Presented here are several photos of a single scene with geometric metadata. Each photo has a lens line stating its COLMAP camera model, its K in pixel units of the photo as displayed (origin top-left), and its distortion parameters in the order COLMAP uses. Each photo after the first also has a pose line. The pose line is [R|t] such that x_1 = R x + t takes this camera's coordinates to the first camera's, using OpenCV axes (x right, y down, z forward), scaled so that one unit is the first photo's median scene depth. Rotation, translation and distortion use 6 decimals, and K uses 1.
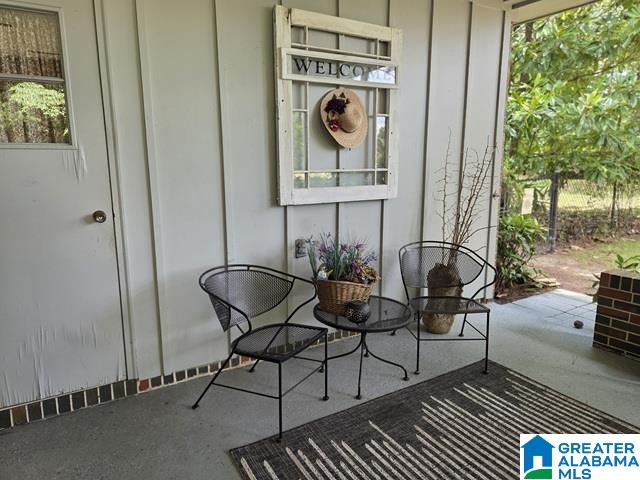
lens RADIAL K [[417.4, 0, 316.5], [0, 417.4, 237.6], [0, 0, 1]] dist [0.043586, -0.043253]
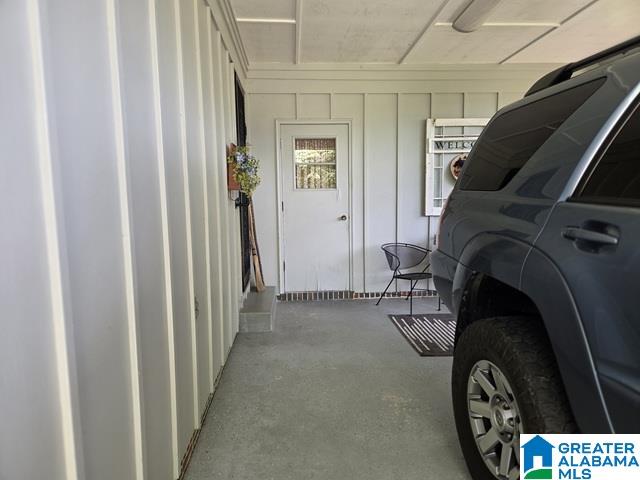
lens RADIAL K [[417.4, 0, 321.0], [0, 417.4, 239.8], [0, 0, 1]] dist [0.043586, -0.043253]
pose [[0.881236, 0.030591, -0.471686, 0.432012], [-0.069786, 0.995388, -0.065825, 0.209417], [0.467497, 0.090924, 0.879306, -0.995154]]
